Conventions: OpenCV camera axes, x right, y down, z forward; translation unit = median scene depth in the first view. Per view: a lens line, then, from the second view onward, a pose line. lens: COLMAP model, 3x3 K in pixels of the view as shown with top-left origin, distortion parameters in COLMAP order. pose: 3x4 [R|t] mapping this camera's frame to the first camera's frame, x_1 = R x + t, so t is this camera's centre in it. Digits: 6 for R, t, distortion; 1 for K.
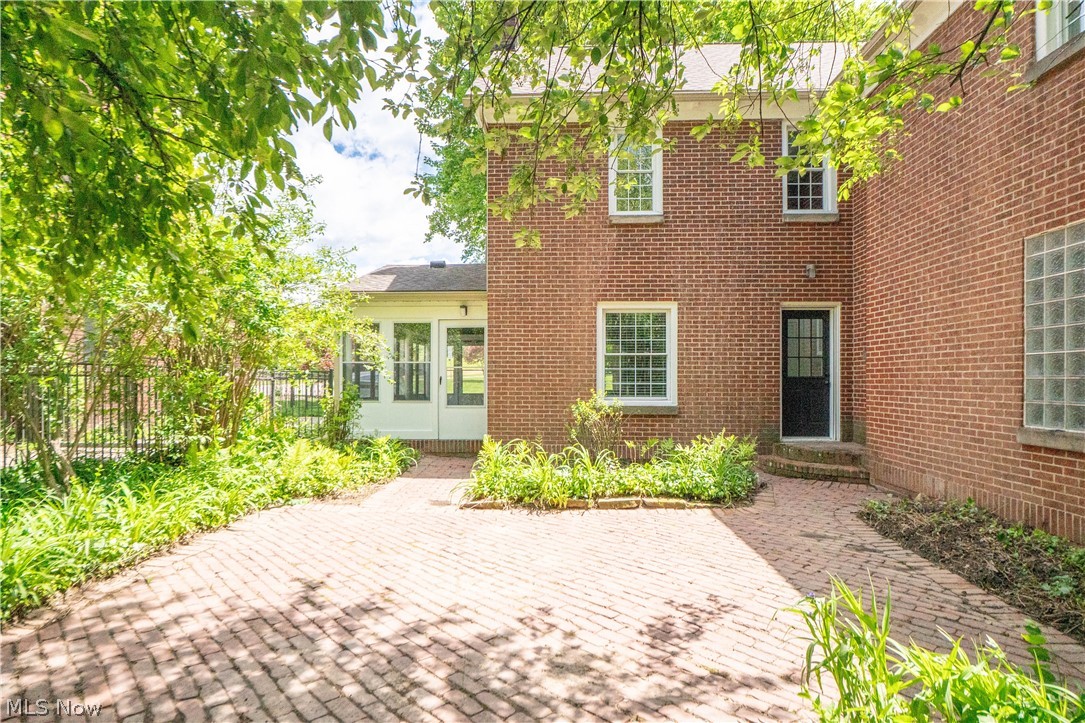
lens RADIAL K [[628.2, 0, 541.2], [0, 628.2, 383.7], [0, 0, 1]] dist [0.002689, 0.002584]
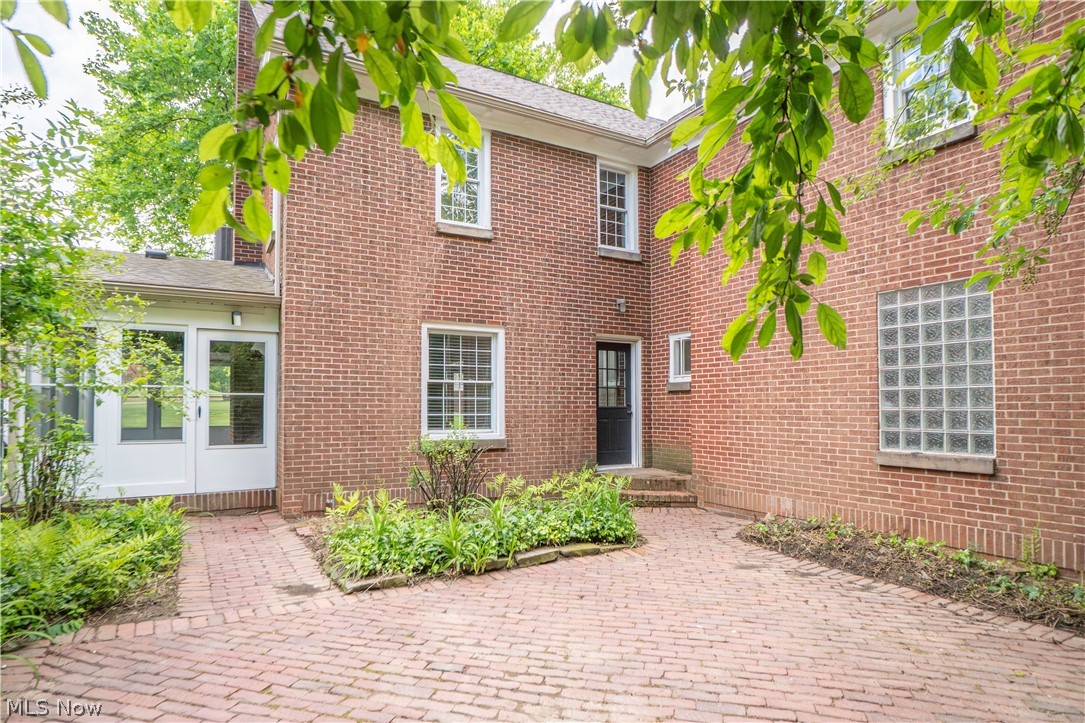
lens RADIAL K [[621.1, 0, 566.5], [0, 621.1, 397.7], [0, 0, 1]] dist [-0.019991, 0.002437]
pose [[0.844203, 0.007091, 0.535977, -0.198523], [0.004463, 0.999785, -0.020257, -0.005710], [-0.536005, 0.019493, 0.843990, 0.181465]]
